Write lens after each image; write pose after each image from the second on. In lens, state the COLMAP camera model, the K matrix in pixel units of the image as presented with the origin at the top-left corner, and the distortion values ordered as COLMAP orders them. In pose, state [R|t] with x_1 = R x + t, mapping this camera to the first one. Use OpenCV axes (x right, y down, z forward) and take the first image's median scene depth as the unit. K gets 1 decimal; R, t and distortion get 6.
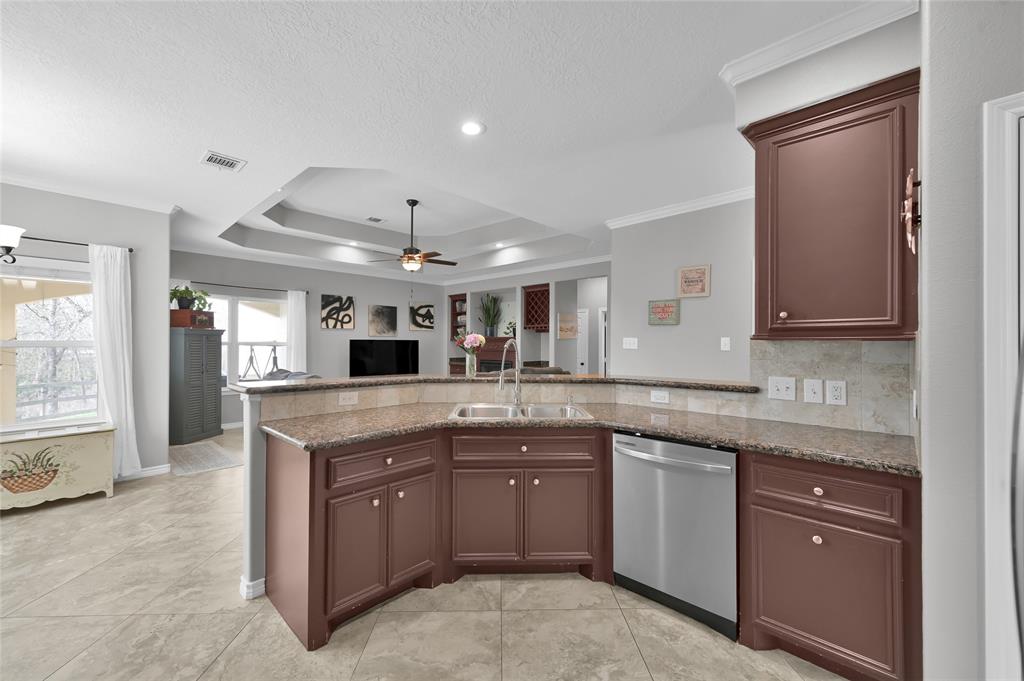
lens RADIAL K [[406.5, 0, 509.7], [0, 406.5, 339.7], [0, 0, 1]] dist [0.002584, 0.000360]
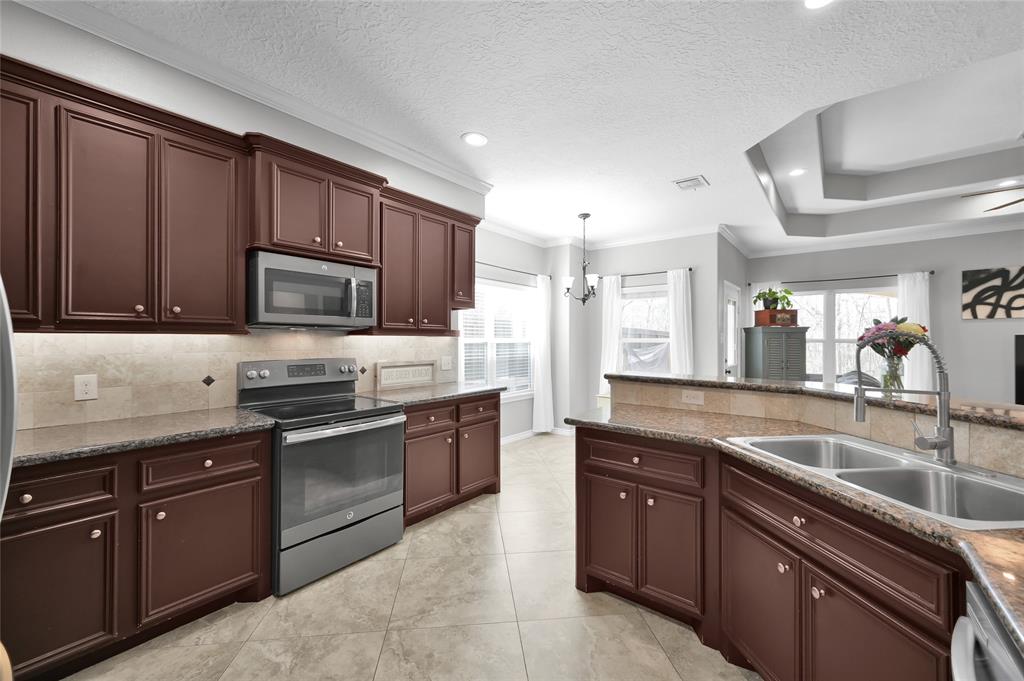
lens RADIAL K [[406.5, 0, 509.7], [0, 406.5, 339.7], [0, 0, 1]] dist [0.002584, 0.000360]
pose [[0.076970, -0.002571, -0.997030, 0.172610], [0.006651, 0.999976, -0.002065, 0.002941], [0.997011, -0.006472, 0.076986, 0.166539]]
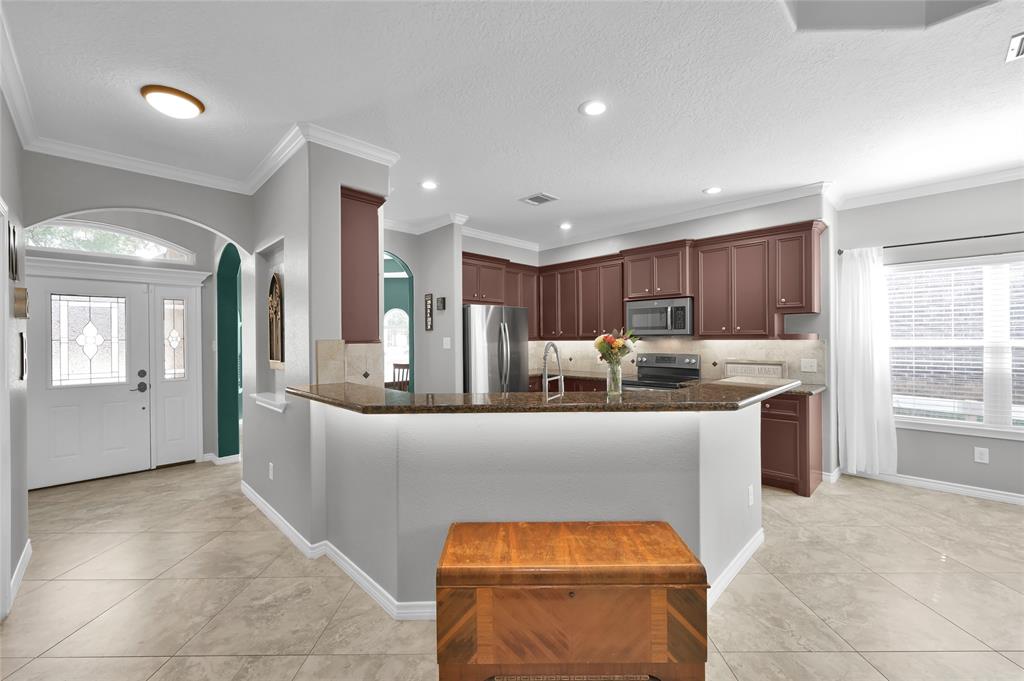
lens RADIAL K [[417.2, 0, 513.7], [0, 417.2, 337.4], [0, 0, 1]] dist [0.000949, 0.000079]
pose [[-0.999523, 0.004878, 0.030506, 0.021860], [0.004643, 0.999959, -0.007766, -0.003057], [-0.030543, -0.007621, -0.999504, 0.679364]]
